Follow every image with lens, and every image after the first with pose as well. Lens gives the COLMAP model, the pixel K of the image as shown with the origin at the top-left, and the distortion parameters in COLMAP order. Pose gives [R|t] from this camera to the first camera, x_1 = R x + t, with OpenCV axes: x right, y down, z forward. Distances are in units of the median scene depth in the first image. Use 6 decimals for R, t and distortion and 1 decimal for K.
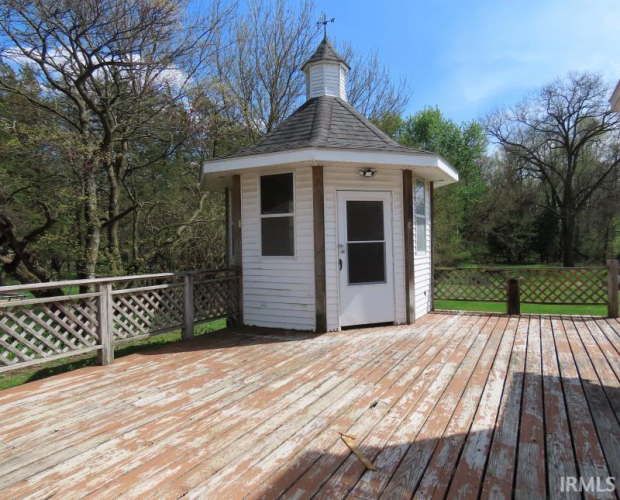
lens RADIAL K [[444.8, 0, 311.8], [0, 444.8, 251.9], [0, 0, 1]] dist [-0.010320, 0.003140]
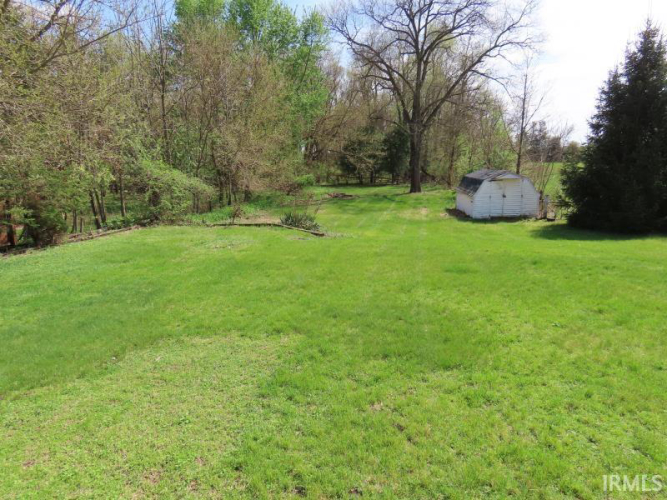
lens RADIAL K [[433.3, 0, 333.4], [0, 433.3, 247.9], [0, 0, 1]] dist [-0.002084, 0.001373]
pose [[0.946430, -0.069120, 0.315423, 0.117617], [0.012886, 0.984128, 0.176989, -0.008581], [-0.322650, -0.163444, 0.932300, 0.184239]]
